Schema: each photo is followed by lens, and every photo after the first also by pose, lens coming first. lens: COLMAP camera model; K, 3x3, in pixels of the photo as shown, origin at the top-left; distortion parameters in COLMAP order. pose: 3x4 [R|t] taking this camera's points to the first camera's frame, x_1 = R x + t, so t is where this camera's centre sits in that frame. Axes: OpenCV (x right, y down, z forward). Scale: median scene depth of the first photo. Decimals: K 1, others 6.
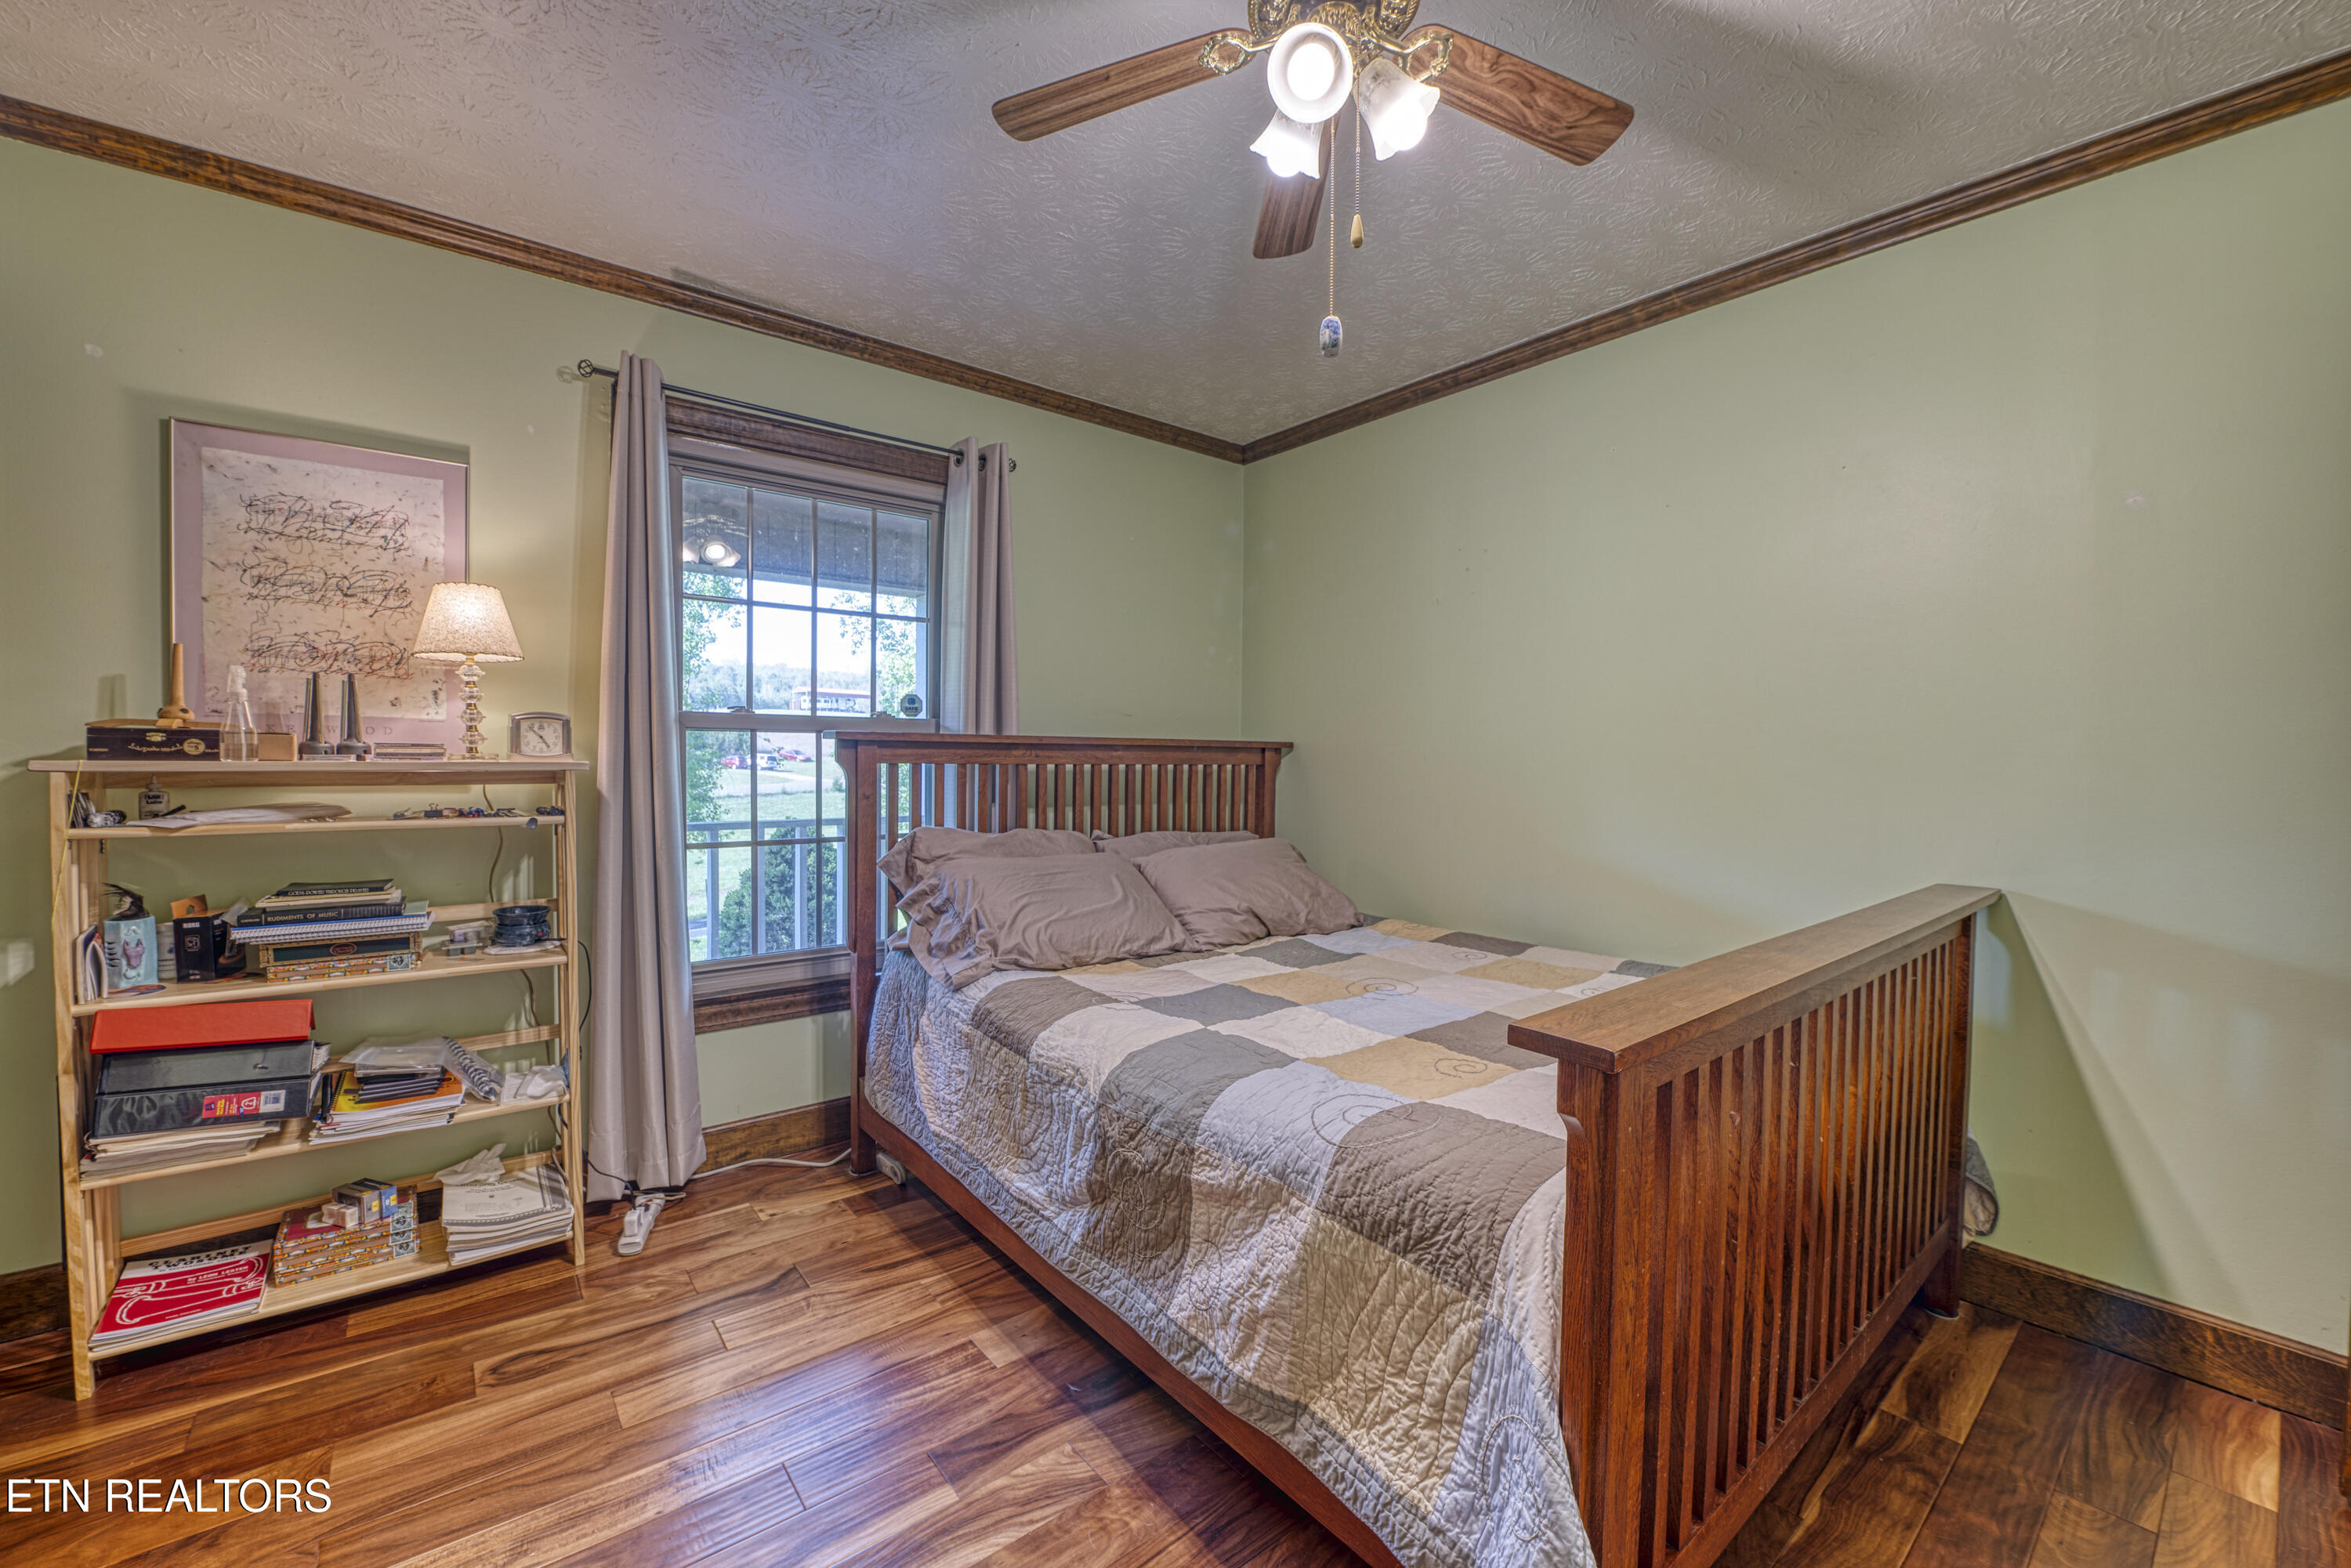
lens RADIAL K [[929.3, 0, 1192.4], [0, 929.3, 778.6], [0, 0, 1]] dist [-0.019494, -0.001625]
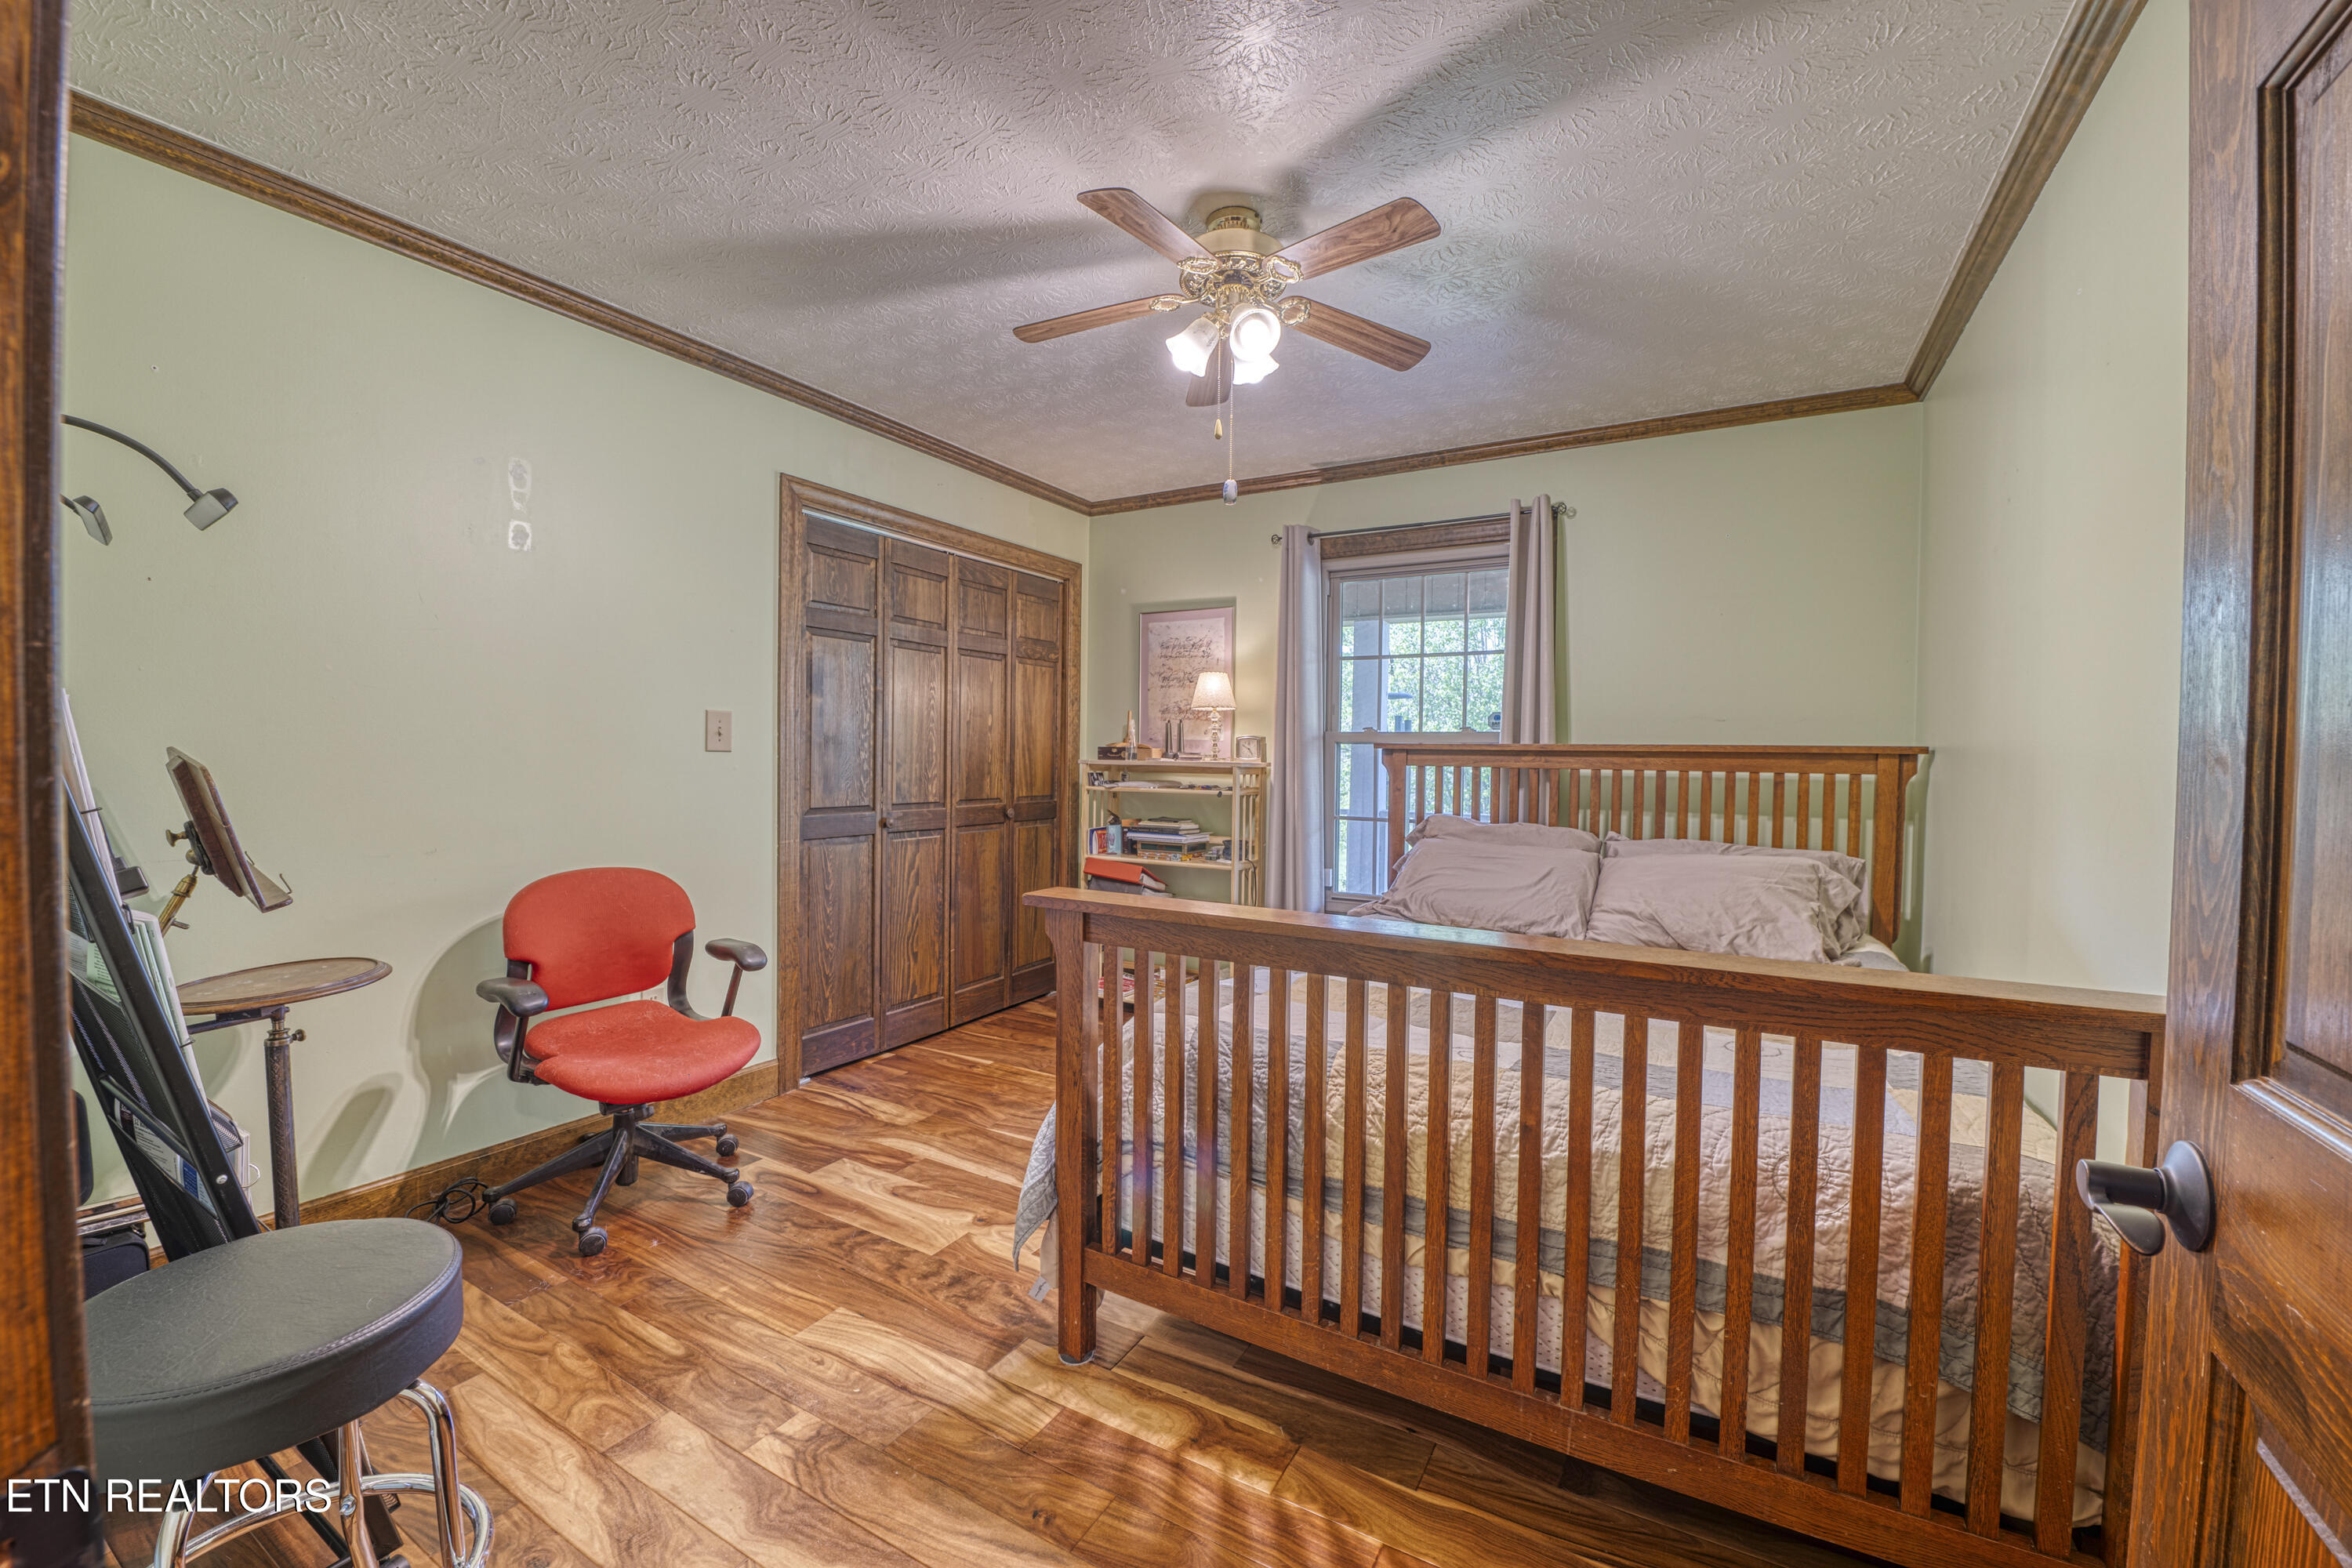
lens RADIAL K [[929.8, 0, 1193.0], [0, 929.8, 778.6], [0, 0, 1]] dist [-0.019494, -0.001625]
pose [[0.353469, 0.022134, -0.935184, 1.023217], [-0.029229, 0.999493, 0.012609, -0.006283], [0.934989, 0.022878, 0.353937, 0.246602]]
